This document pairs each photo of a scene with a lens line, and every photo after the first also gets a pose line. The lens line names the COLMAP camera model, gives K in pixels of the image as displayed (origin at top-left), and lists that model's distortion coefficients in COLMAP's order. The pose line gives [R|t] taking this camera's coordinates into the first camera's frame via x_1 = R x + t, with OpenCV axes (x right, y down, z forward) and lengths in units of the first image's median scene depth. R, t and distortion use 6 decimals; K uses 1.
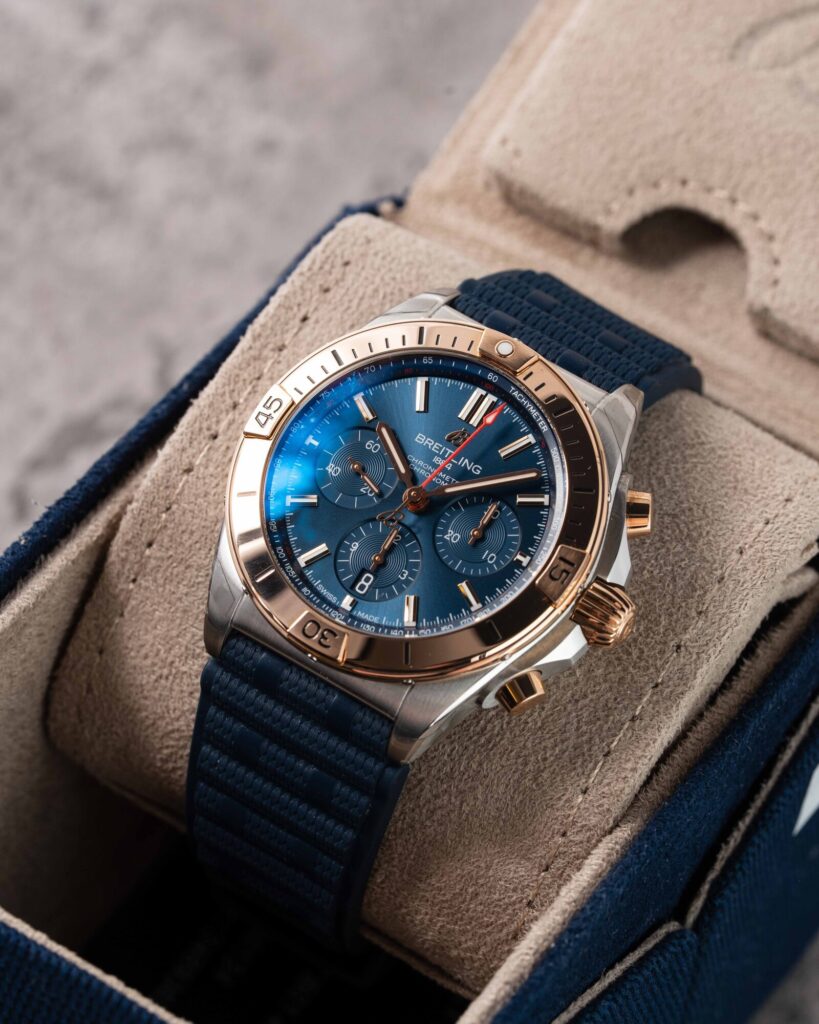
lens RADIAL K [[4685.8, 0, 403.3], [0, 4685.8, 513.5], [0, 0, 1]] dist [-0.114826, 0.000000]
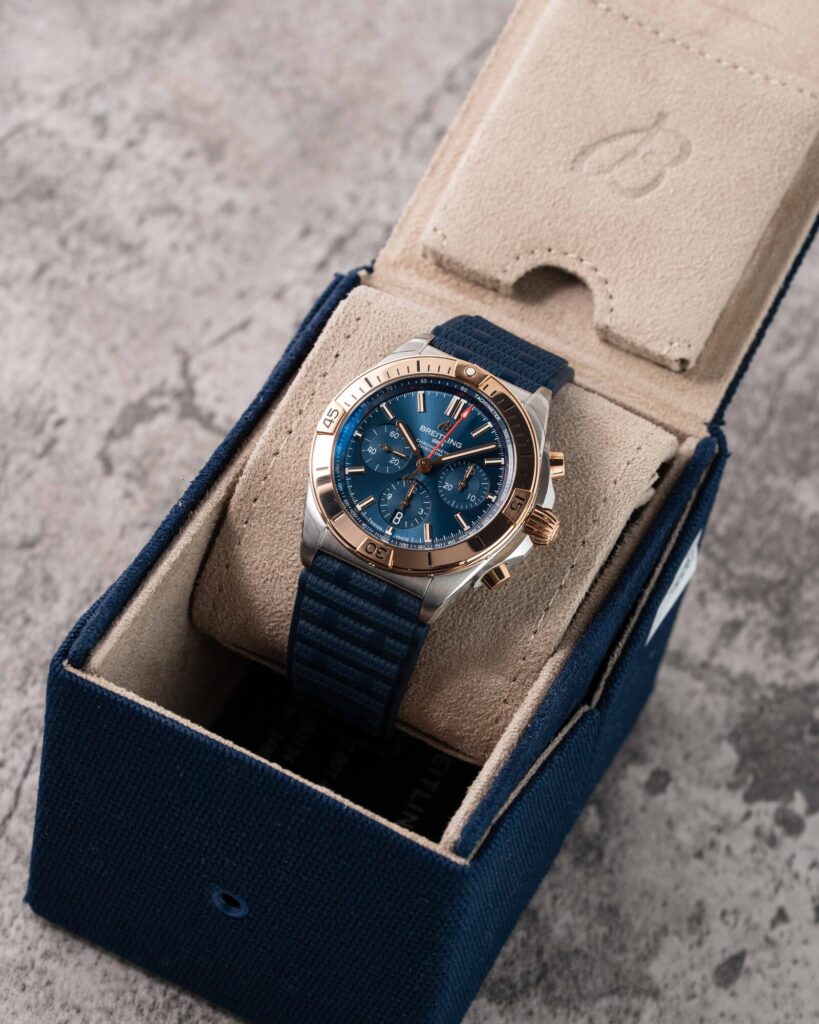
lens RADIAL K [[4685.8, 0, 412.7], [0, 4685.8, 510.8], [0, 0, 1]] dist [-0.114826, 0.000000]
pose [[0.991142, -0.068306, 0.113897, -0.190434], [0.062097, 0.996430, 0.057196, -0.081770], [-0.117397, -0.049616, 0.991845, -0.649956]]
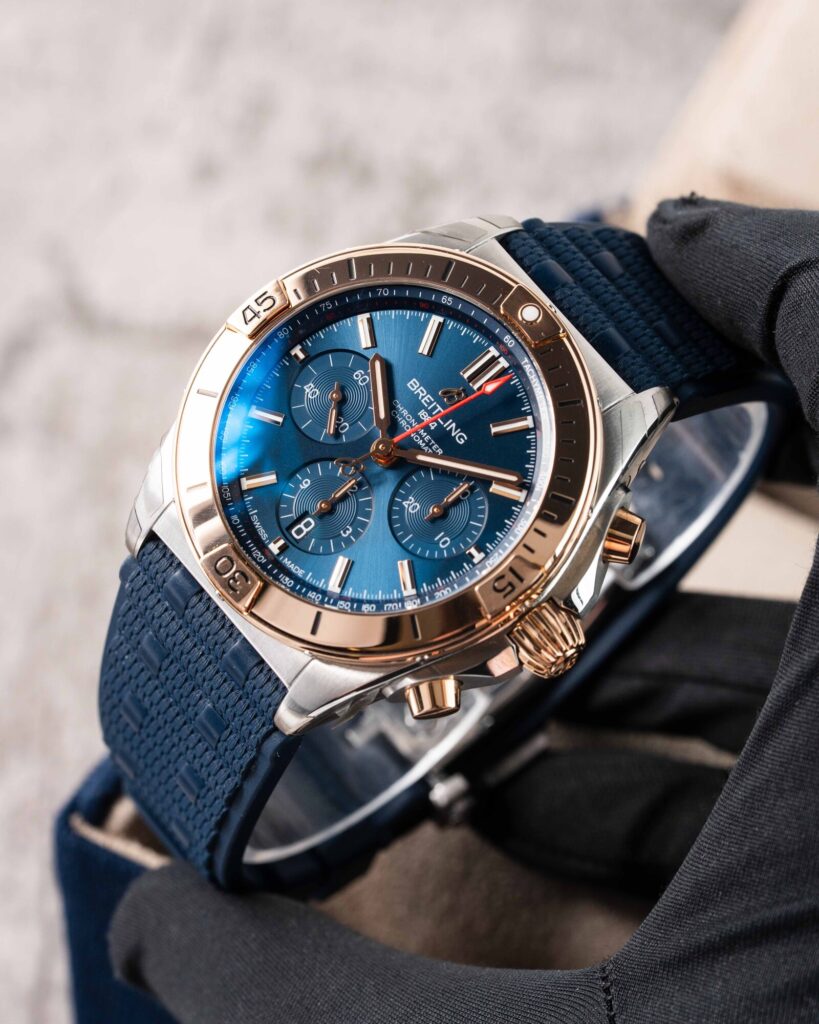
lens RADIAL K [[4685.8, 0, 414.8], [0, 4685.8, 512.4], [0, 0, 1]] dist [-0.114826, 0.000000]
pose [[0.952635, 0.277651, -0.124085, 0.119076], [-0.260738, 0.955686, 0.136673, -0.112761], [0.156534, -0.097846, 0.982814, 0.130648]]
